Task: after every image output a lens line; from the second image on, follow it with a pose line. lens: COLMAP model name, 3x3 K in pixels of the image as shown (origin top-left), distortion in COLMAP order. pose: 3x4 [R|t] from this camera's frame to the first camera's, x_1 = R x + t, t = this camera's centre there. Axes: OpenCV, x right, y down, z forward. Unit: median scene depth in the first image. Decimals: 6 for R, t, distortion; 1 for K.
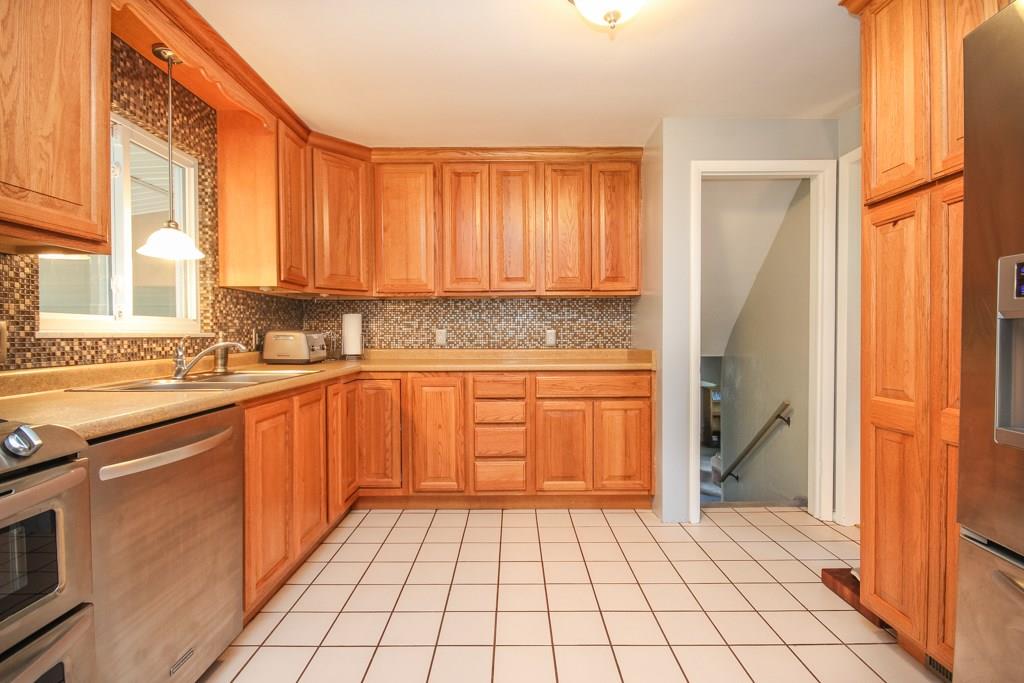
lens RADIAL K [[480.4, 0, 515.4], [0, 480.4, 342.3], [0, 0, 1]] dist [-0.003342, -0.001770]
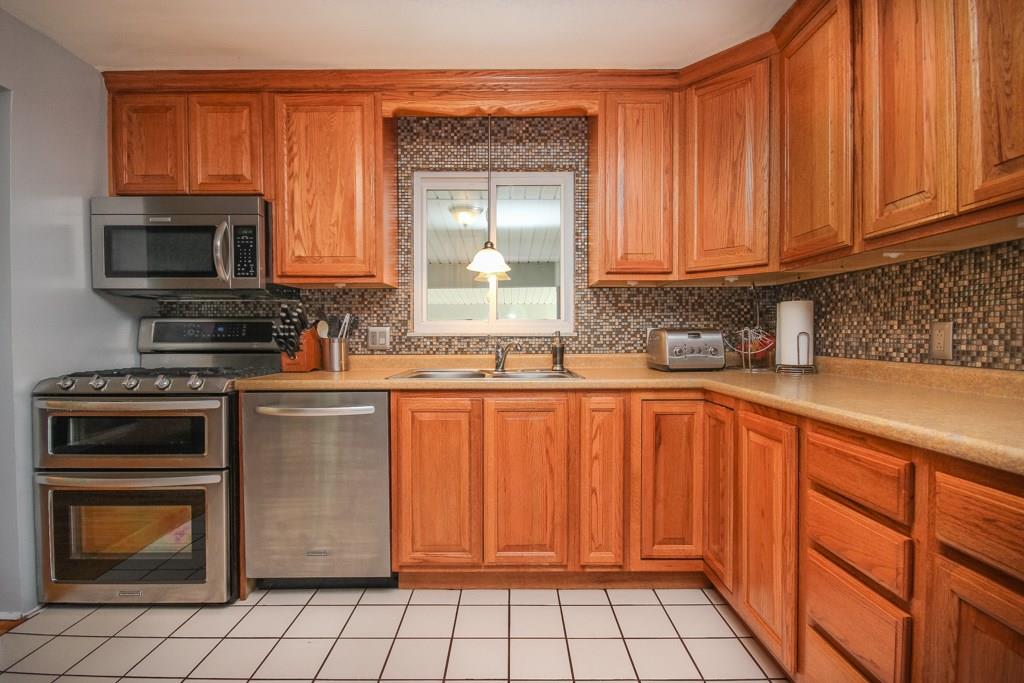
lens RADIAL K [[480.4, 0, 507.1], [0, 480.4, 339.4], [0, 0, 1]] dist [-0.003342, -0.001770]
pose [[-0.013097, 0.014209, -0.999813, 0.514112], [-0.013190, 0.999810, 0.014382, -0.020570], [0.999827, 0.013376, -0.012907, 1.057315]]
